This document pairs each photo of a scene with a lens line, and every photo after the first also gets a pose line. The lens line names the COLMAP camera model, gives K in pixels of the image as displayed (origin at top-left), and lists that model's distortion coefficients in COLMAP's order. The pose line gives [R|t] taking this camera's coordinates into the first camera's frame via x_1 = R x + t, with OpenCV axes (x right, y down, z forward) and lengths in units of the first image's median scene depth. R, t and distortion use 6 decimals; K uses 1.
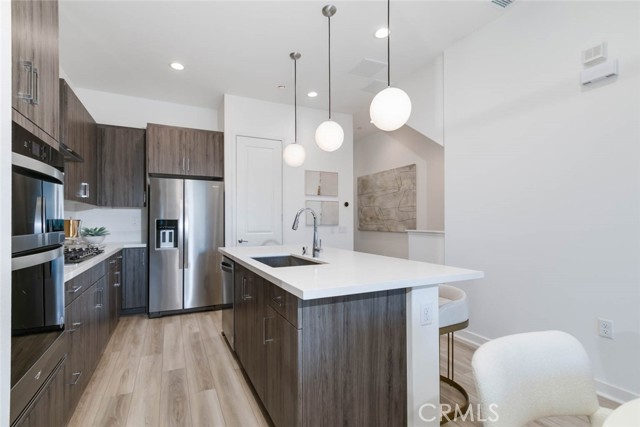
lens RADIAL K [[290.7, 0, 316.2], [0, 290.7, 214.6], [0, 0, 1]] dist [0.009798, -0.000913]
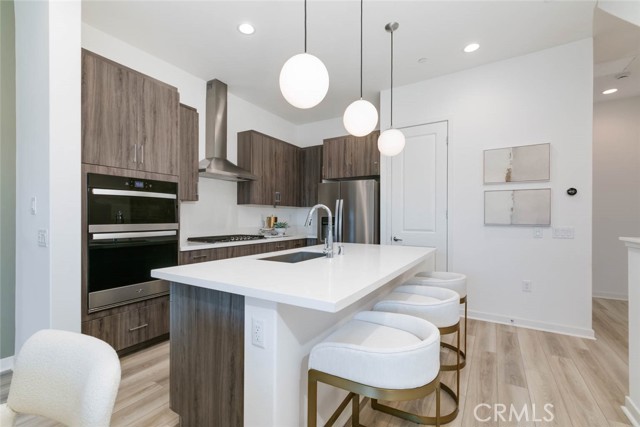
lens RADIAL K [[290.7, 0, 300.6], [0, 290.7, 218.7], [0, 0, 1]] dist [0.009798, -0.000913]
pose [[0.529498, 0.005869, -0.848291, 0.420503], [0.013206, 0.999798, 0.015160, 0.005002], [0.848208, -0.019230, 0.529314, 0.254317]]
